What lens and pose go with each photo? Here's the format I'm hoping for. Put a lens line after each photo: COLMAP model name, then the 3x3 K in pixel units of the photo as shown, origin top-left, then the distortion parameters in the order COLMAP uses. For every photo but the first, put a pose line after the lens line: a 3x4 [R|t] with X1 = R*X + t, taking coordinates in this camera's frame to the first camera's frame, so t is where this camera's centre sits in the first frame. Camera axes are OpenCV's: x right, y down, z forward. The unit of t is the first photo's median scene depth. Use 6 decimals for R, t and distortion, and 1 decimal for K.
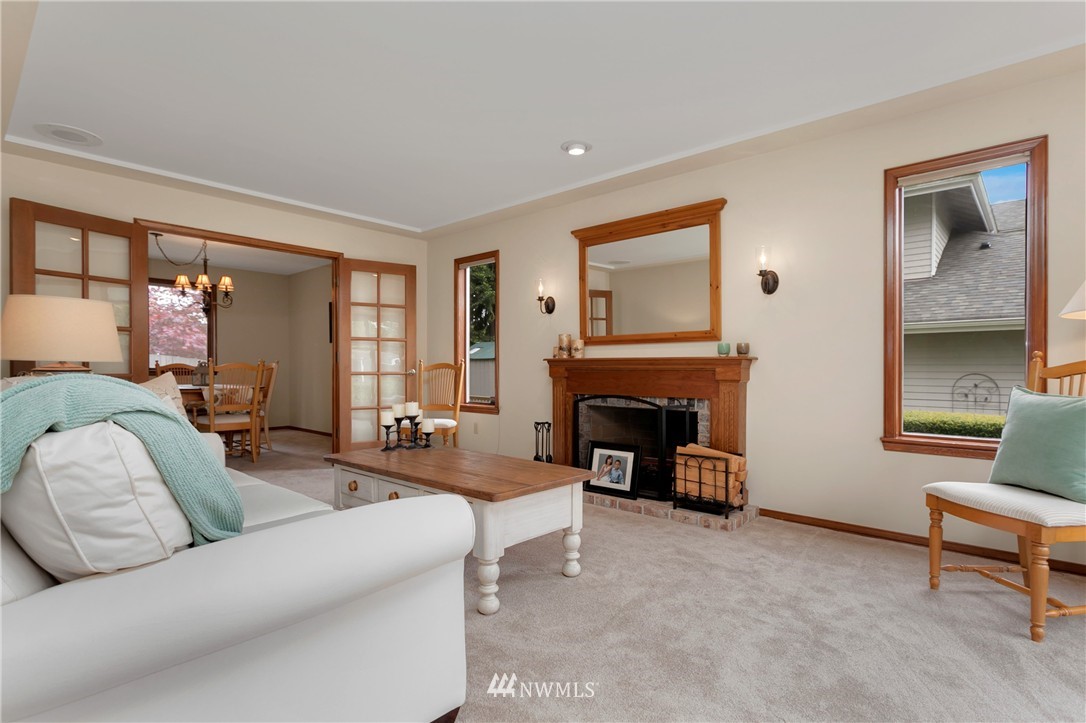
lens RADIAL K [[558.0, 0, 543.0], [0, 558.0, 361.5], [0, 0, 1]] dist [0.001114, 0.000551]
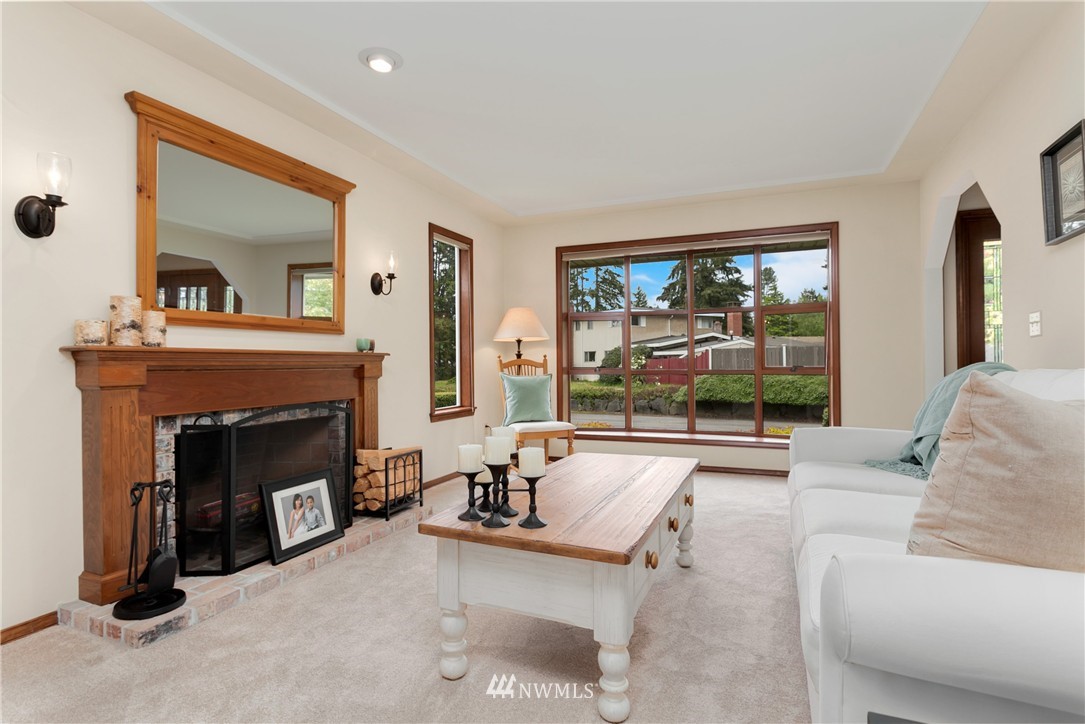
lens RADIAL K [[524.8, 0, 542.5], [0, 524.8, 362.0], [0, 0, 1]] dist [-0.001324, -0.000260]
pose [[-0.307921, 0.003514, 0.951405, -0.591588], [0.002863, 0.999992, -0.002767, 0.010711], [-0.951408, 0.001872, -0.307928, 0.935565]]
